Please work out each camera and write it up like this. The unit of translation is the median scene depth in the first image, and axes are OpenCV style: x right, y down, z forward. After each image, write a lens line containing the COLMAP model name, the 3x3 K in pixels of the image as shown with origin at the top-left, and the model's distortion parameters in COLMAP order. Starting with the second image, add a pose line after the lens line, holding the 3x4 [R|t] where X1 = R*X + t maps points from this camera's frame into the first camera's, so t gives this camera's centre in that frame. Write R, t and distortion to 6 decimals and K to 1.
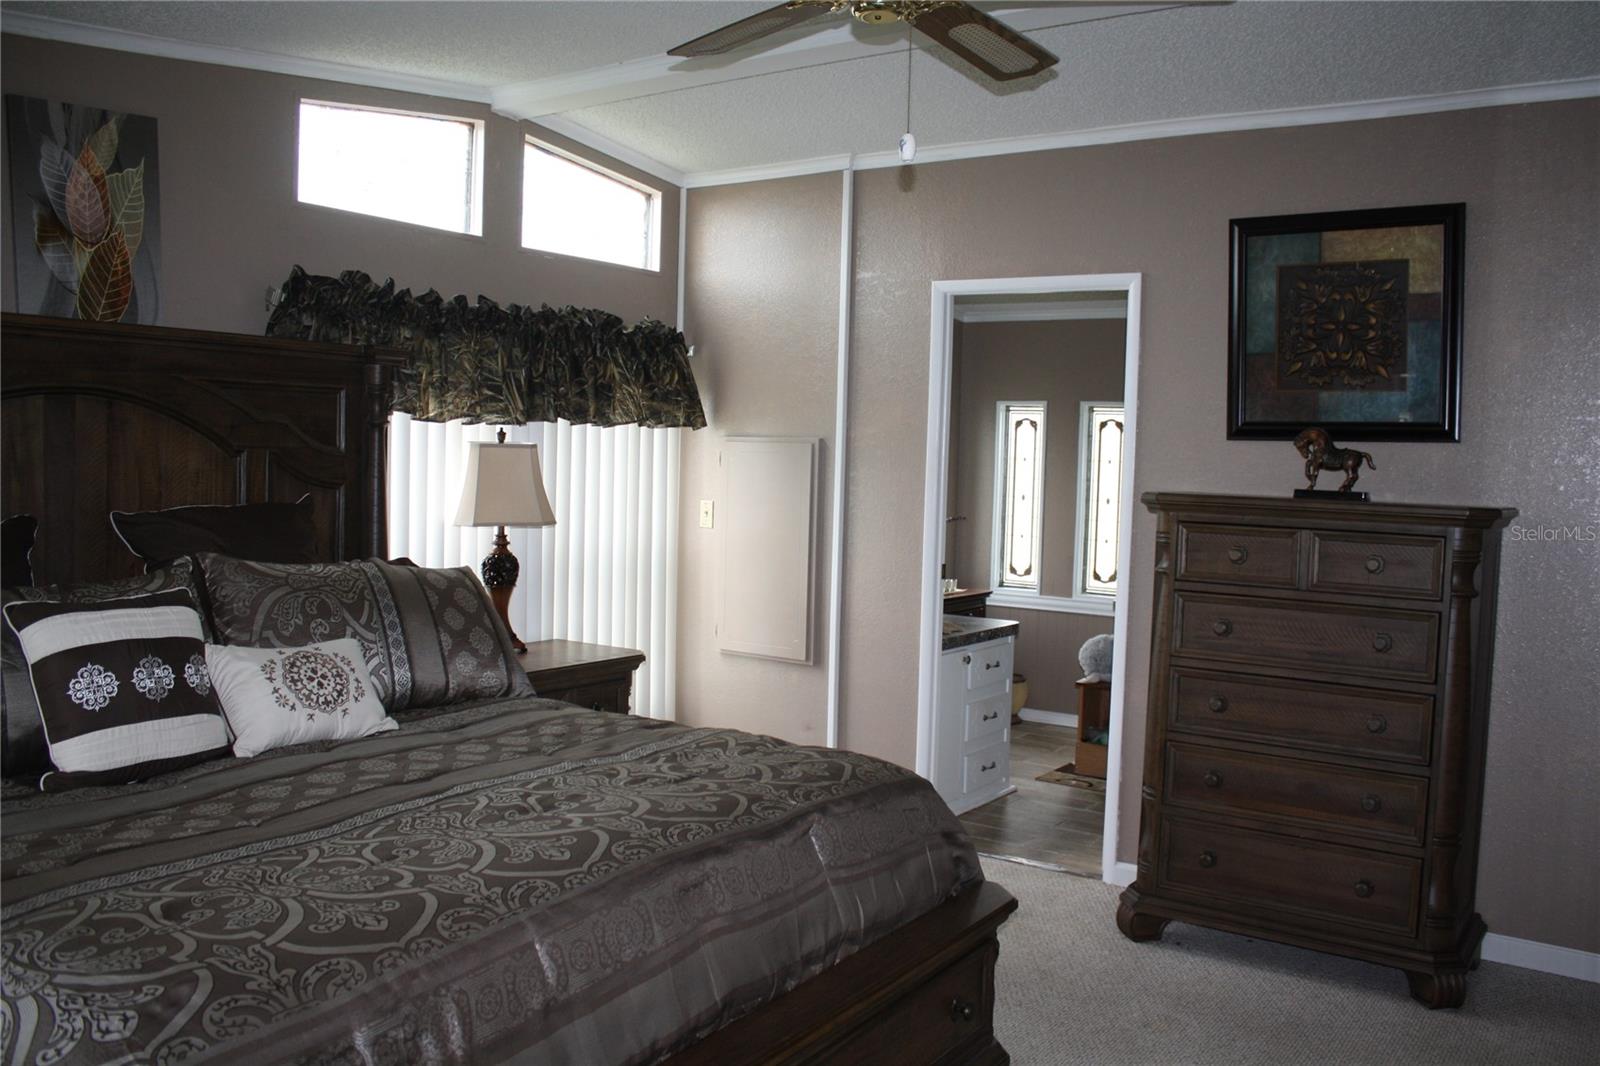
lens RADIAL K [[1300.0, 0, 805.5], [0, 1300.0, 526.2], [0, 0, 1]] dist [-0.167943, 0.134876]
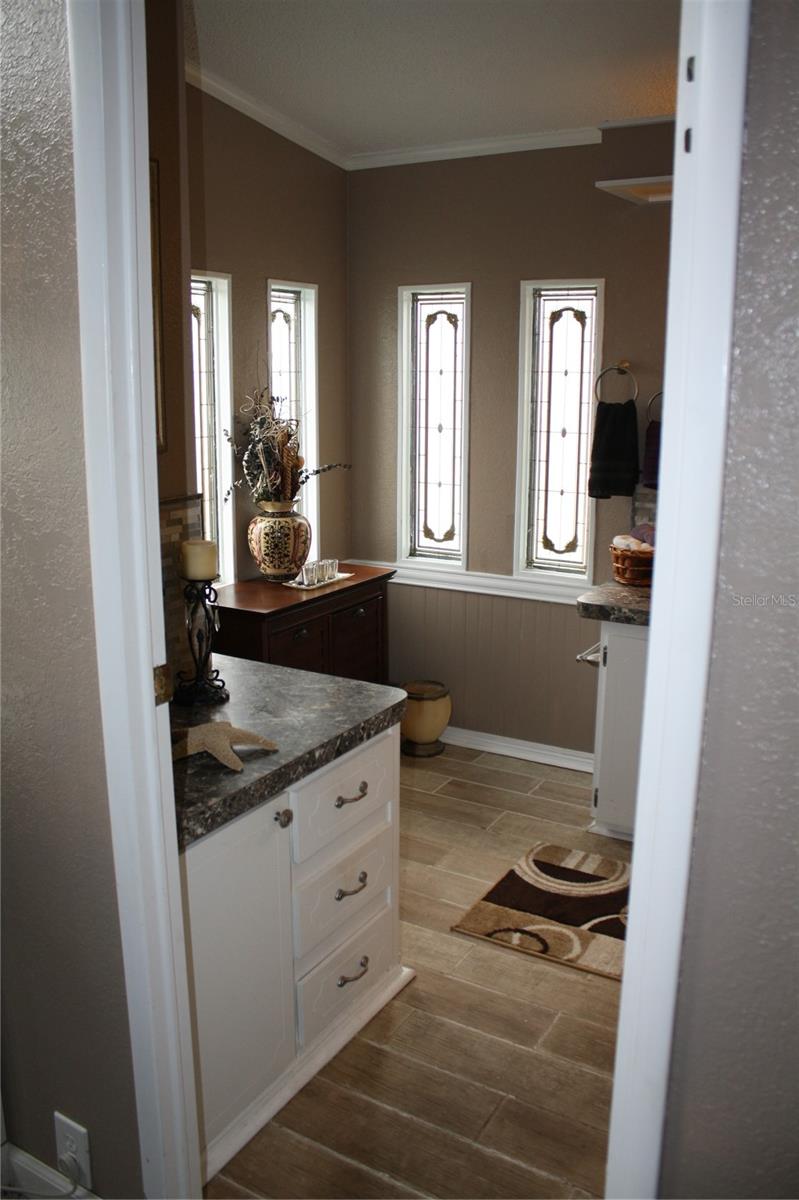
lens RADIAL K [[975.0, 0, 398.0], [0, 975.0, 599.7], [0, 0, 1]] dist [-0.167943, 0.134876]
pose [[0.996032, -0.044544, 0.077040, 0.104867], [0.030215, 0.983559, 0.178042, -0.025478], [-0.083704, -0.175007, 0.981003, 0.492330]]
